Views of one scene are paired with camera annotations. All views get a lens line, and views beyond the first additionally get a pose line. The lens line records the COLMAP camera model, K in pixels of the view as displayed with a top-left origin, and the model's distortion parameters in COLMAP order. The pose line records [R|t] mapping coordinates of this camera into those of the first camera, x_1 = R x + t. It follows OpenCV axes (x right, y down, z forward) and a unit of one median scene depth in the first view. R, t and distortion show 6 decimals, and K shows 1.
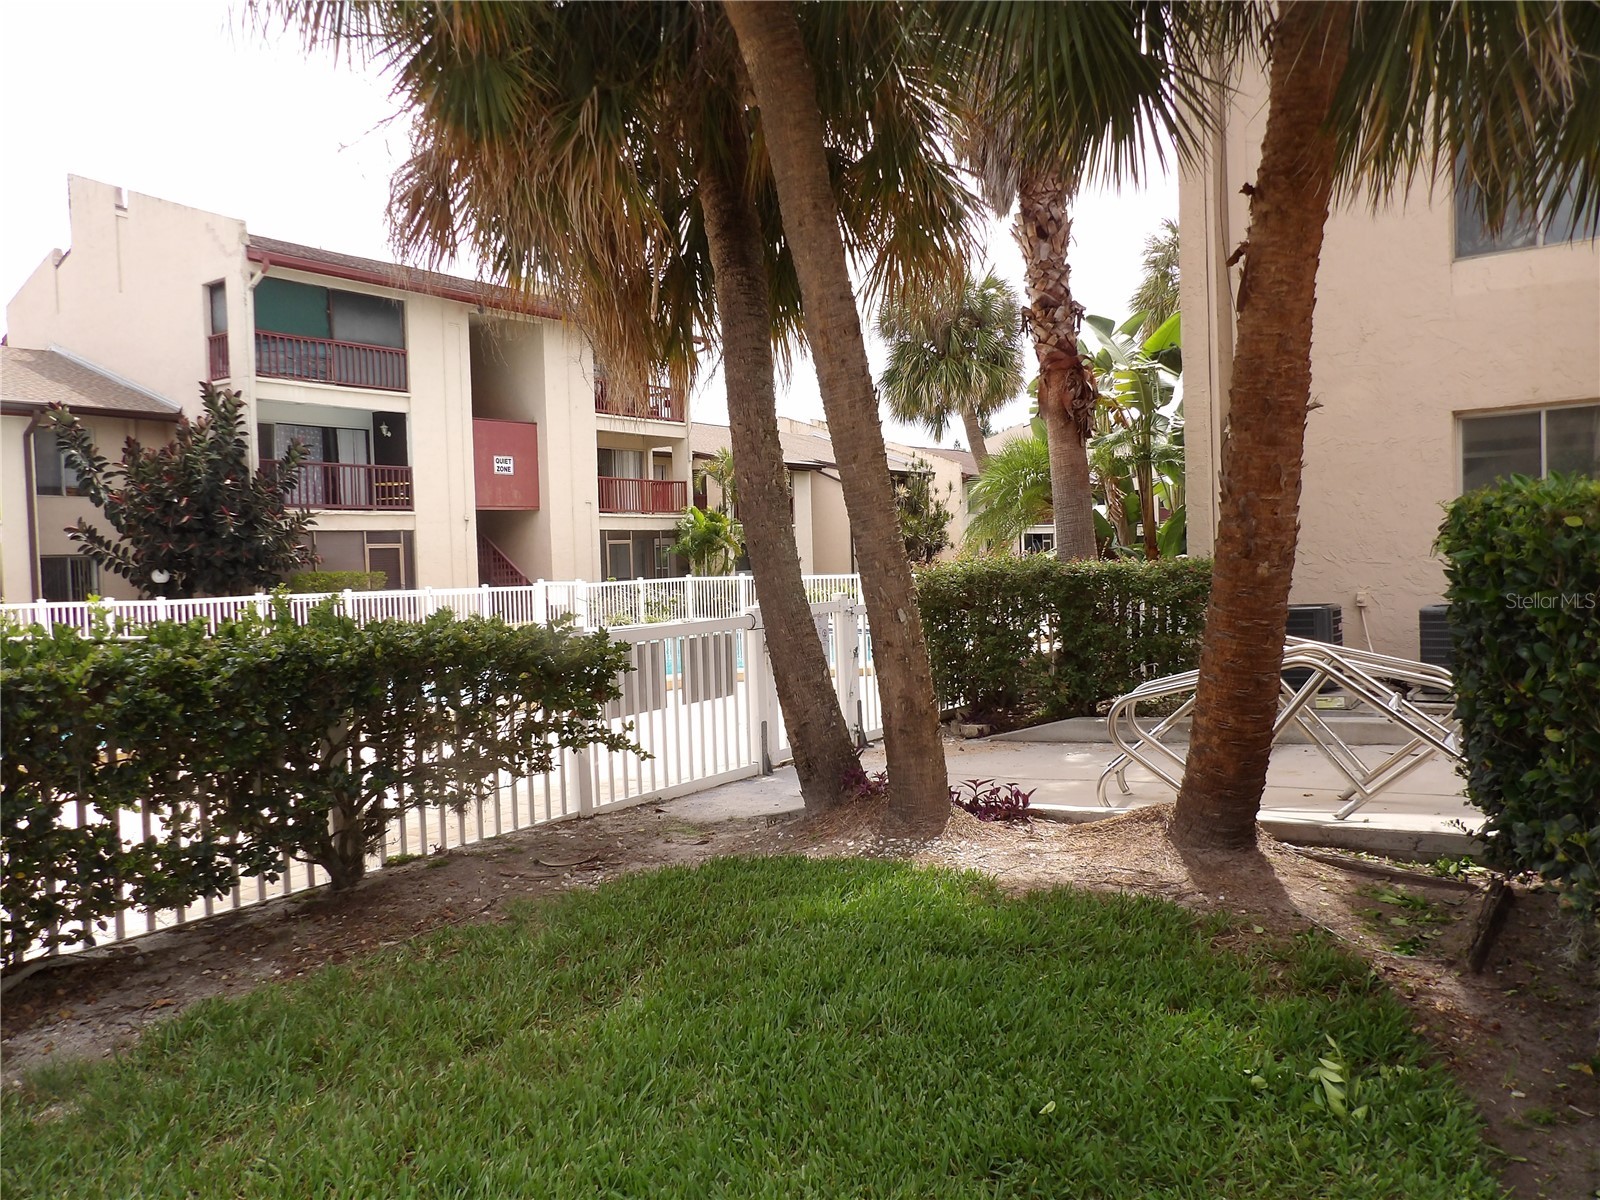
lens RADIAL K [[1154.4, 0, 800.0], [0, 1154.4, 600.0], [0, 0, 1]] dist [-0.010935, 0.024090]
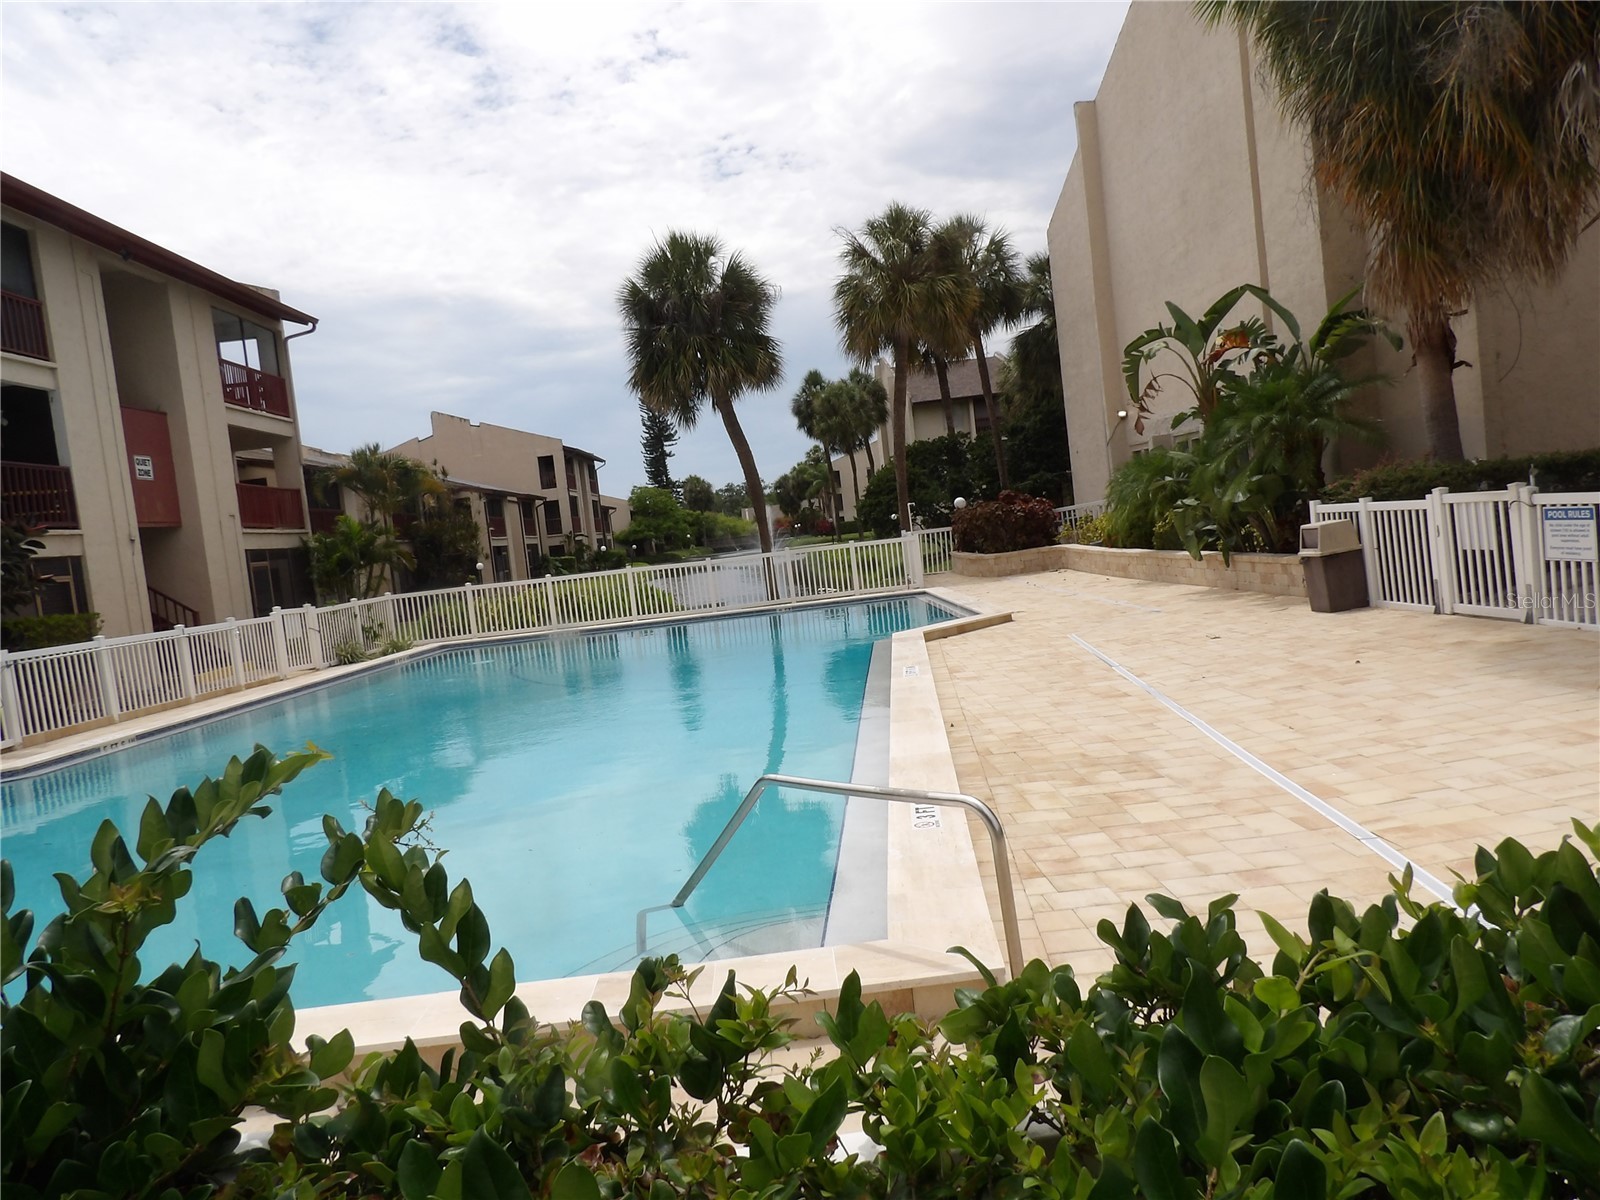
lens RADIAL K [[1146.9, 0, 816.7], [0, 1146.9, 599.2], [0, 0, 1]] dist [-0.002171, 0.004628]
pose [[0.781797, -0.097599, 0.615848, -0.418722], [0.112501, 0.993544, 0.014640, 0.006276], [-0.613301, 0.057838, 0.787729, 0.170035]]
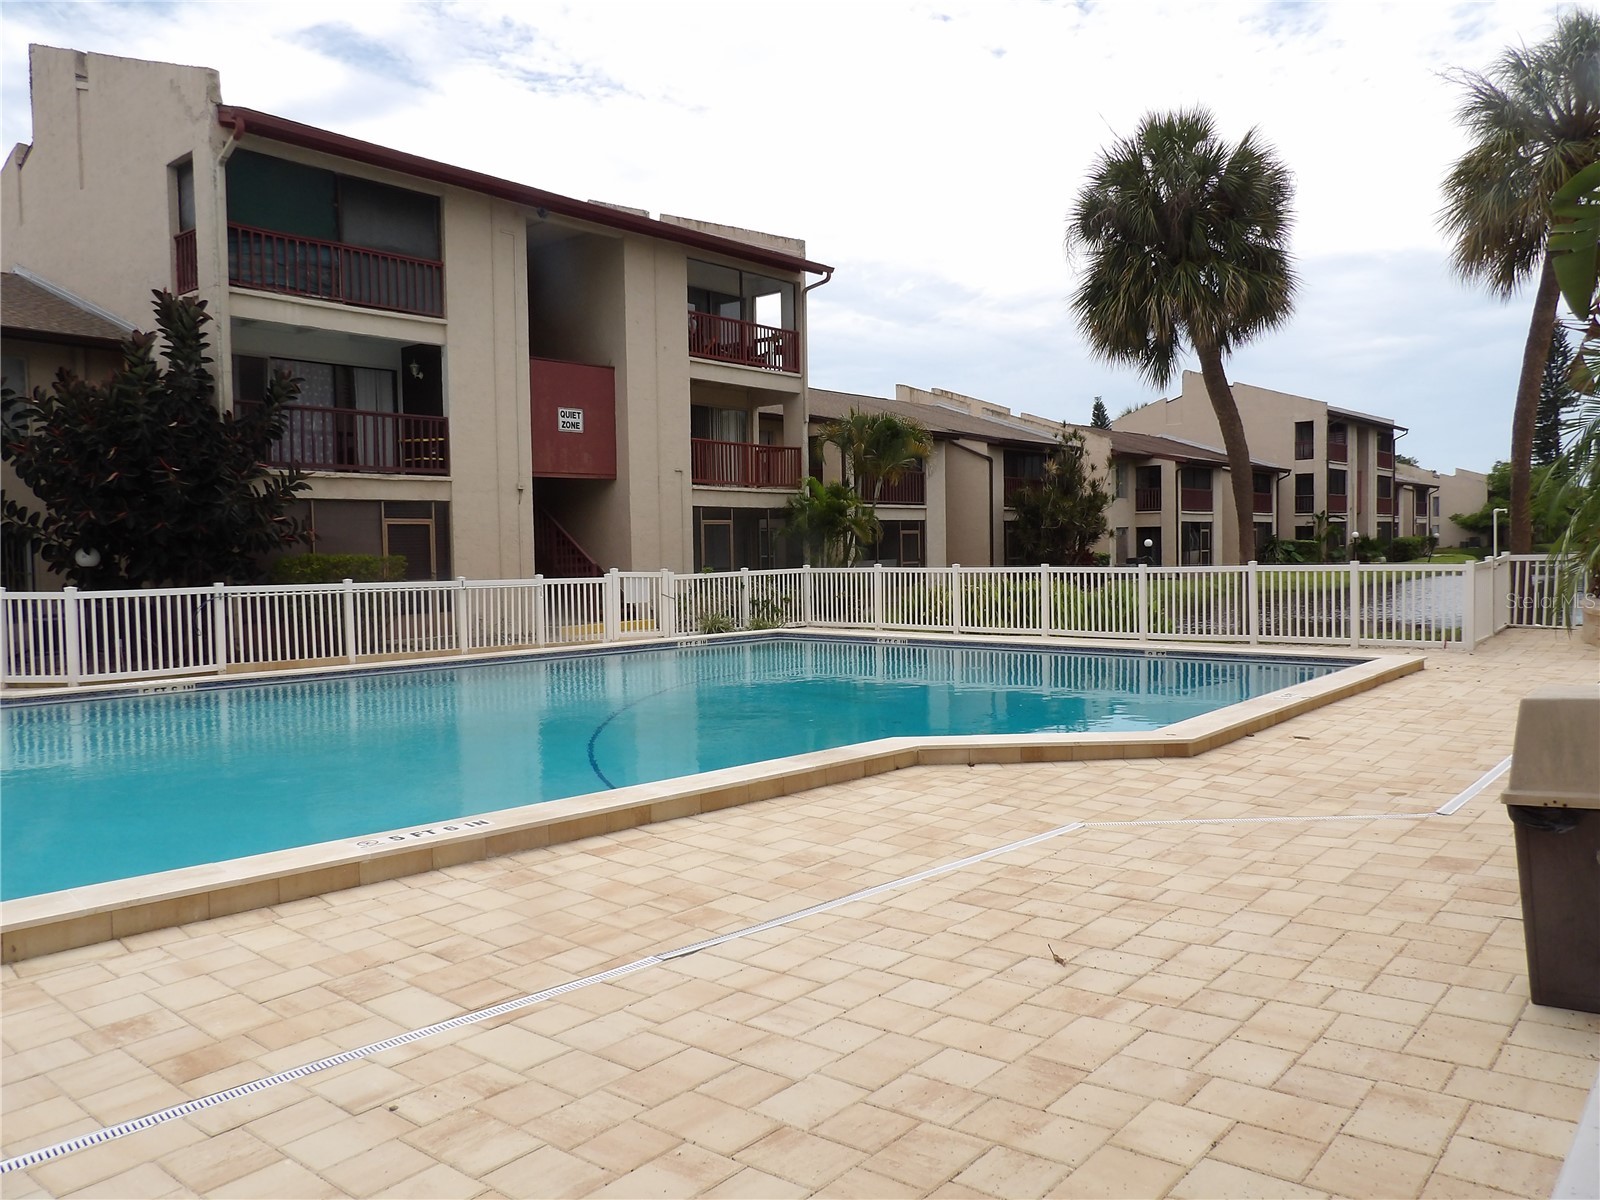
lens RADIAL K [[1154.4, 0, 800.0], [0, 1154.4, 600.0], [0, 0, 1]] dist [-0.010935, 0.024090]
pose [[0.996839, 0.015472, -0.077928, -0.045847], [-0.014799, 0.999848, 0.009206, -0.006198], [0.078058, -0.008023, 0.996917, 0.263840]]
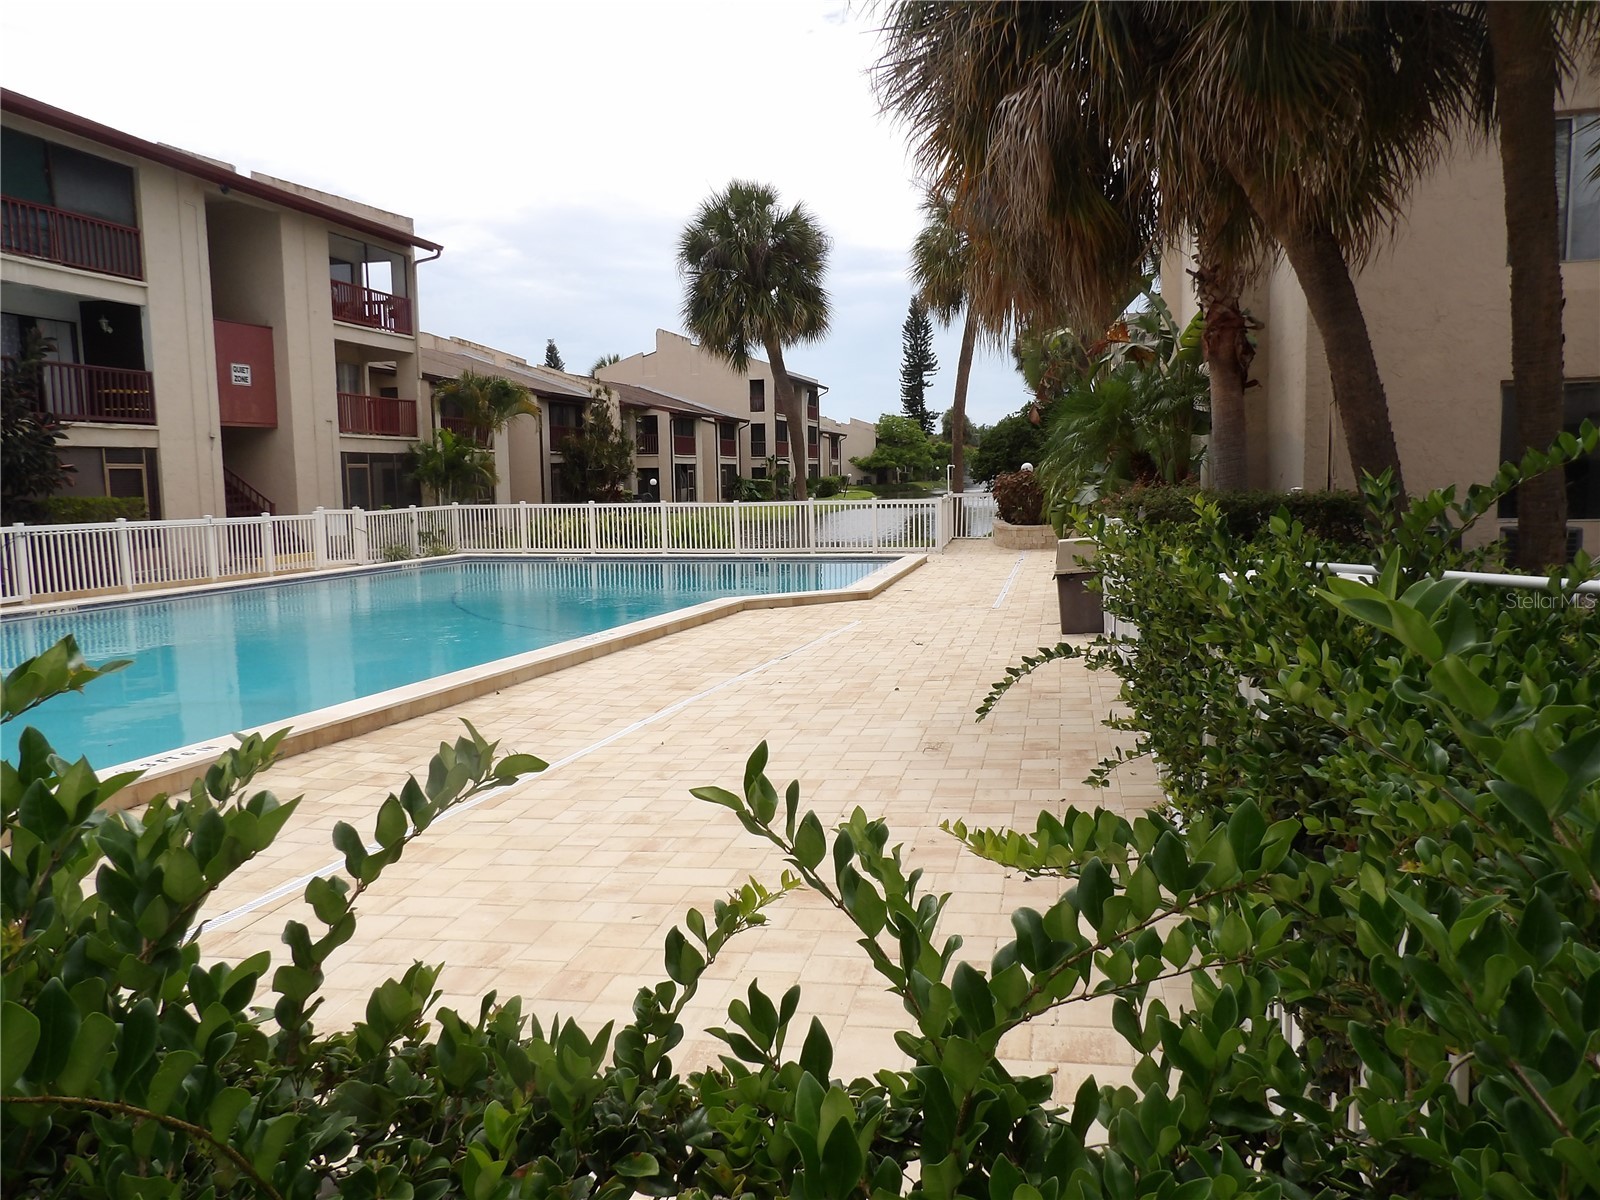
lens RADIAL K [[1154.4, 0, 800.0], [0, 1154.4, 600.0], [0, 0, 1]] dist [-0.010935, 0.024090]
pose [[0.918645, -0.027368, 0.394135, -0.238509], [0.003340, 0.998100, 0.061523, -0.000055], [-0.395070, -0.055201, 0.916991, 0.037266]]
